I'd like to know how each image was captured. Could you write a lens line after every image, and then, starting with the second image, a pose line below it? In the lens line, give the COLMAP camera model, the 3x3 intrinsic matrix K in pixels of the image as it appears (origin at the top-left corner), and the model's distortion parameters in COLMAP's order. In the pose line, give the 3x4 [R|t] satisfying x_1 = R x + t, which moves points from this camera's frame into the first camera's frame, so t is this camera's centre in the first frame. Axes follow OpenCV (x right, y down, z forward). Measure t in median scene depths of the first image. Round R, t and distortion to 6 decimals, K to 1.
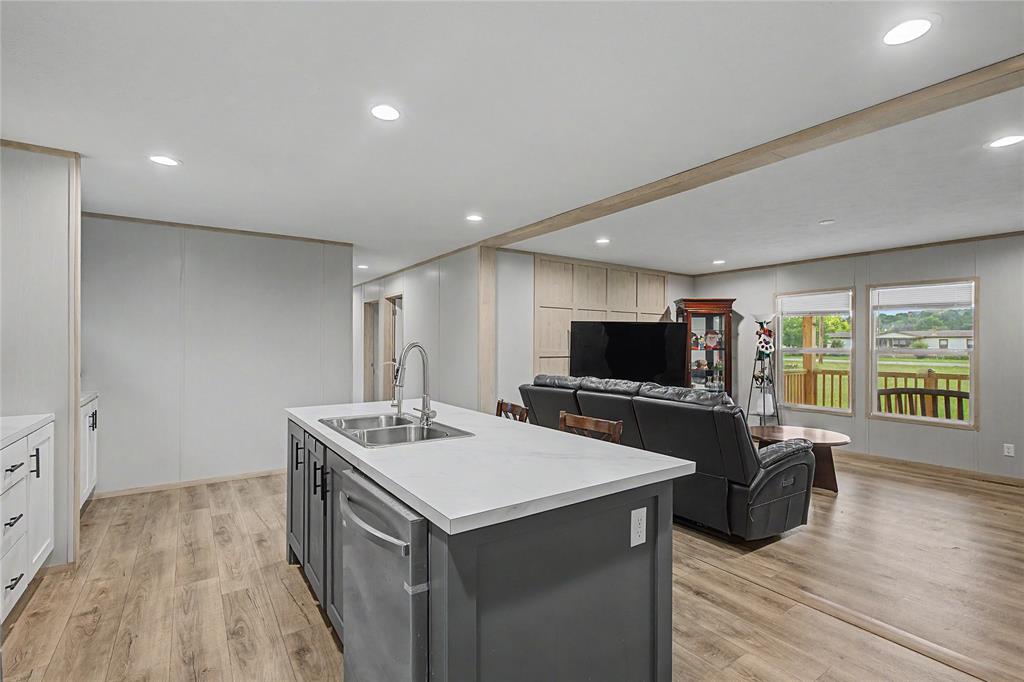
lens RADIAL K [[479.1, 0, 516.5], [0, 479.1, 345.5], [0, 0, 1]] dist [0.008345, 0.000111]
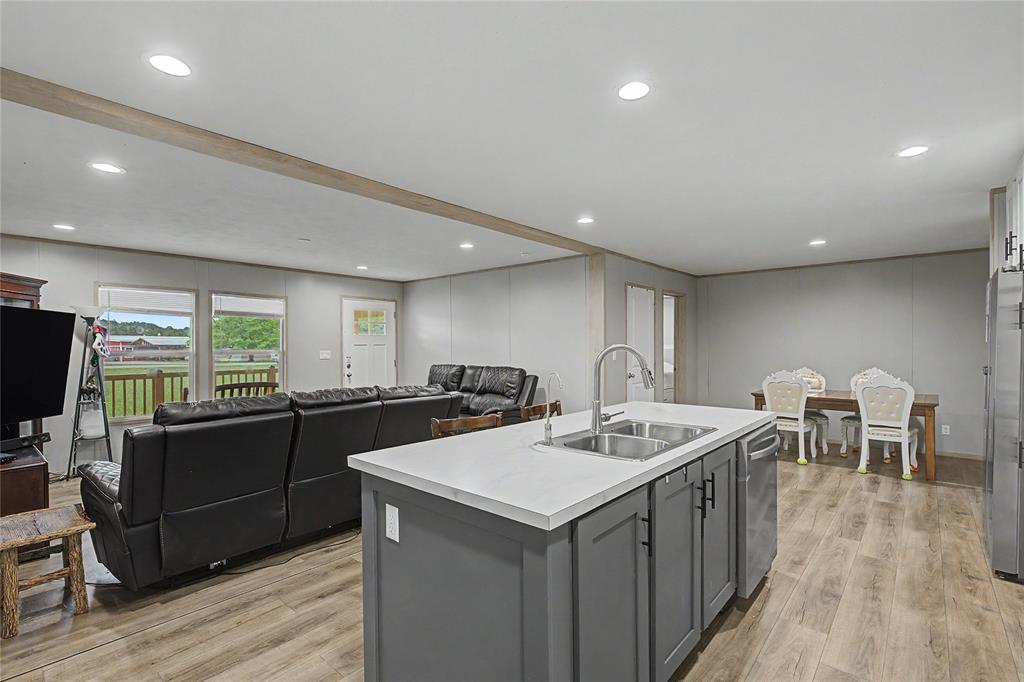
lens RADIAL K [[479.1, 0, 516.5], [0, 479.1, 340.0], [0, 0, 1]] dist [0.008345, 0.000111]
pose [[-0.261730, 0.010930, 0.965079, -0.406818], [0.003577, 0.999940, -0.010355, -0.001843], [-0.965135, 0.000742, -0.261753, 0.558452]]
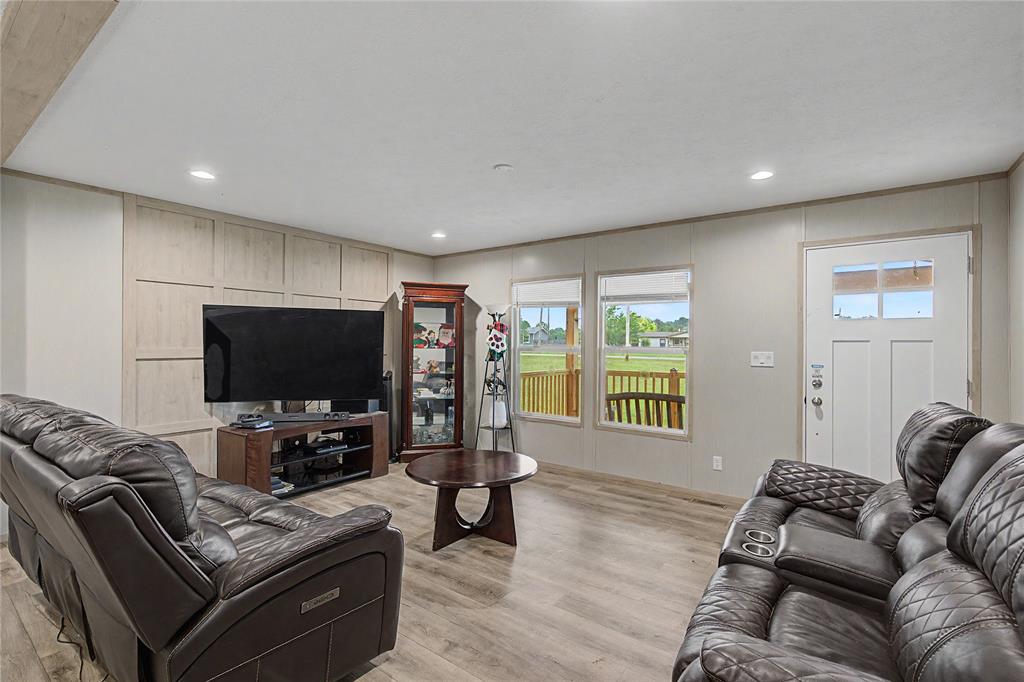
lens RADIAL K [[479.1, 0, 519.7], [0, 479.1, 344.0], [0, 0, 1]] dist [0.008345, 0.000111]
pose [[0.950044, 0.003873, 0.312091, 0.301077], [-0.004421, 0.999990, 0.001047, 0.001132], [-0.312084, -0.002375, 0.950052, 0.213174]]
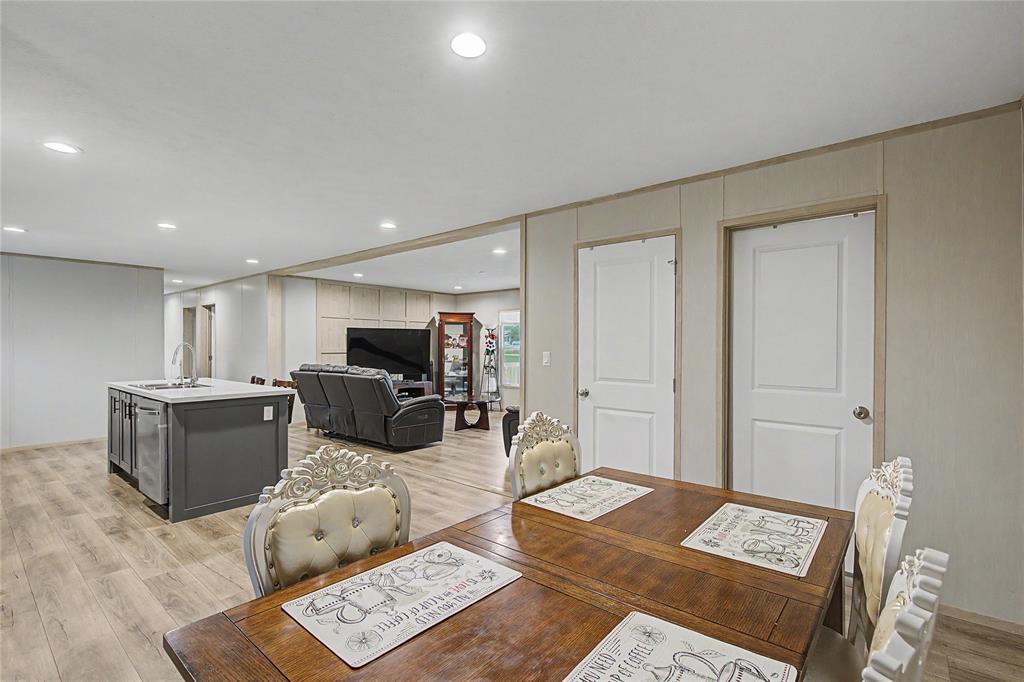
lens RADIAL K [[479.1, 0, 521.5], [0, 479.1, 340.5], [0, 0, 1]] dist [0.008345, 0.000111]
pose [[0.964098, 0.003427, 0.265524, 0.218310], [-0.000483, 0.999938, -0.011153, 0.002666], [-0.265546, 0.010624, 0.964040, -0.455059]]
